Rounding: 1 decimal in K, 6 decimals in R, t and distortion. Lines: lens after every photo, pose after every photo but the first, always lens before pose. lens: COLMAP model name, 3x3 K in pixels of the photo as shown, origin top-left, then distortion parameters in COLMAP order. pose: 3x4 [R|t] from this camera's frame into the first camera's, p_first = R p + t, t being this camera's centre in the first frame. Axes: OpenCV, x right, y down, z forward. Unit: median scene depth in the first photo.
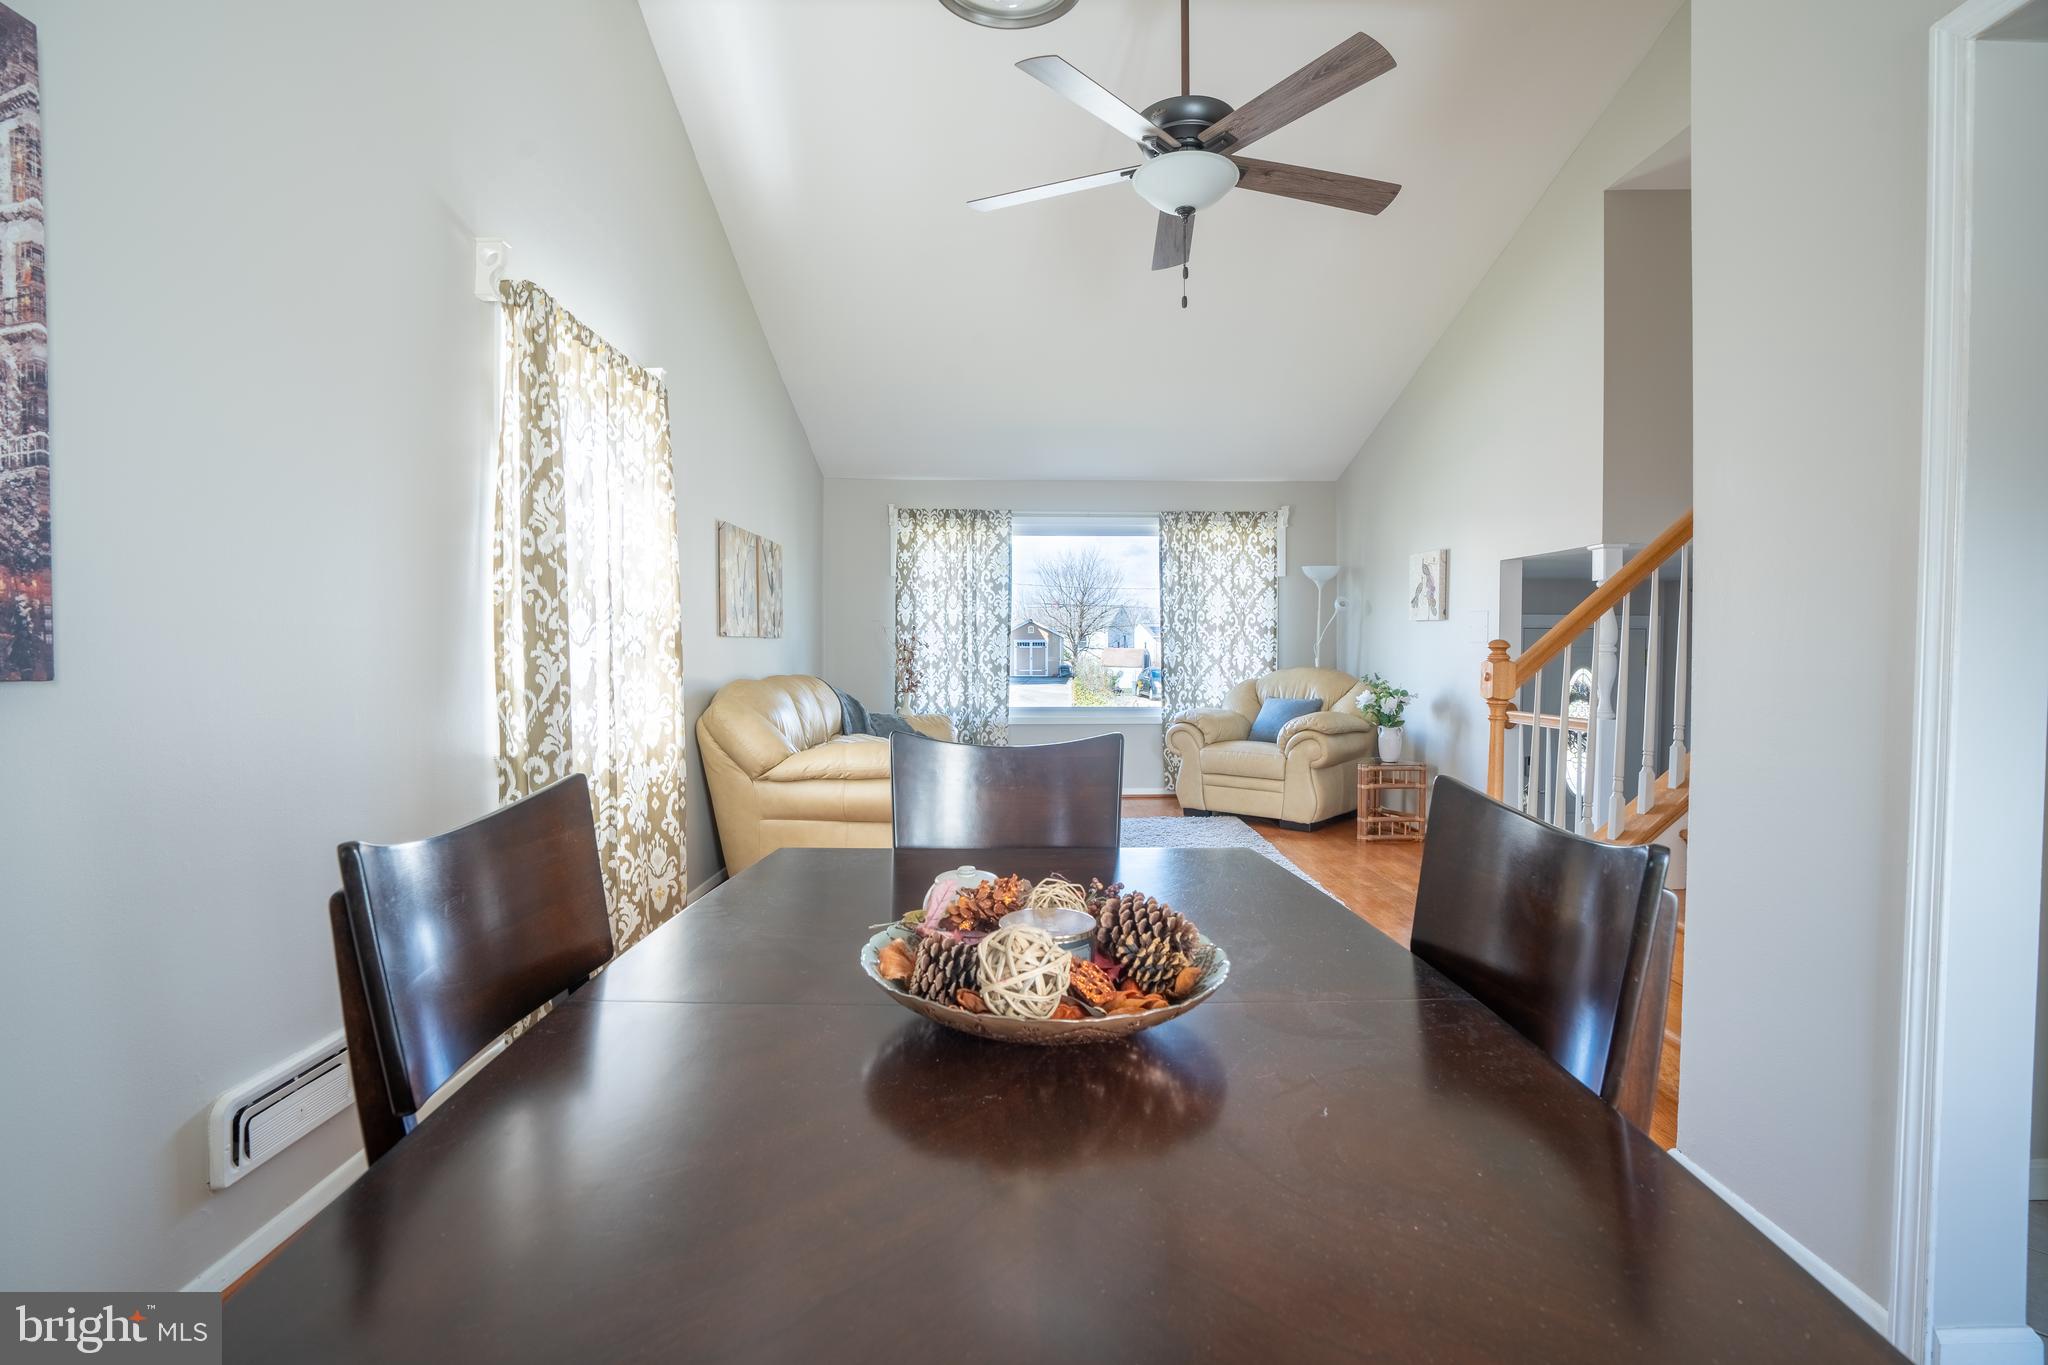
lens RADIAL K [[931.0, 0, 1024.0], [0, 931.0, 682.5], [0, 0, 1]] dist [-0.072888, 0.030684]
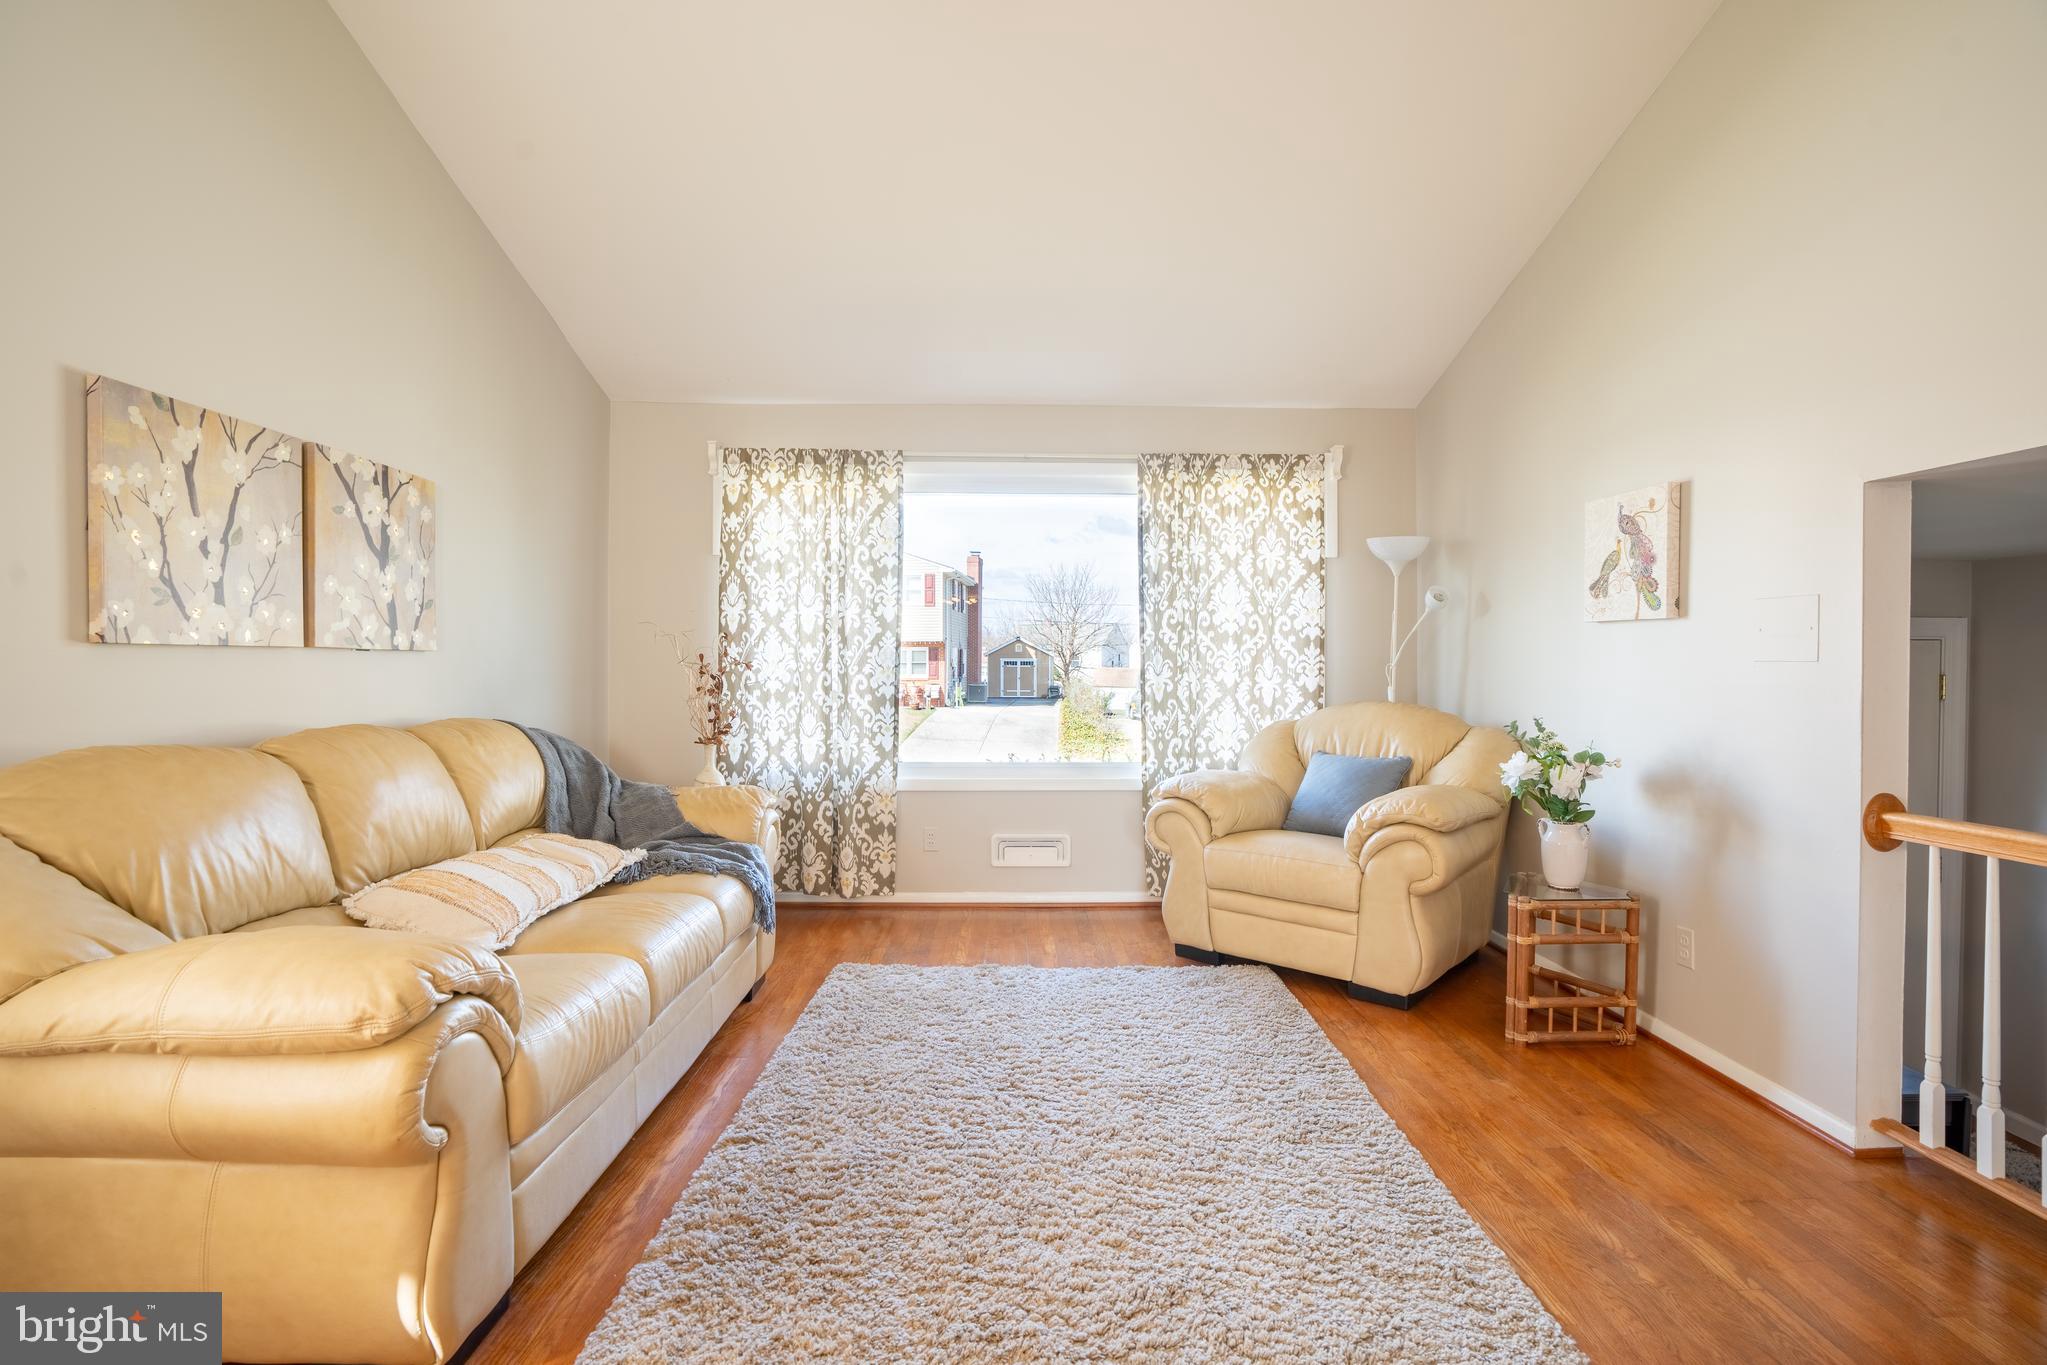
lens RADIAL K [[930.6, 0, 1023.5], [0, 930.6, 682.5], [0, 0, 1]] dist [-0.072888, 0.030684]
pose [[0.999993, 0.002648, 0.002696, 0.067080], [-0.002593, 0.999791, -0.020278, -0.015780], [-0.002749, 0.020271, 0.999791, 0.375385]]
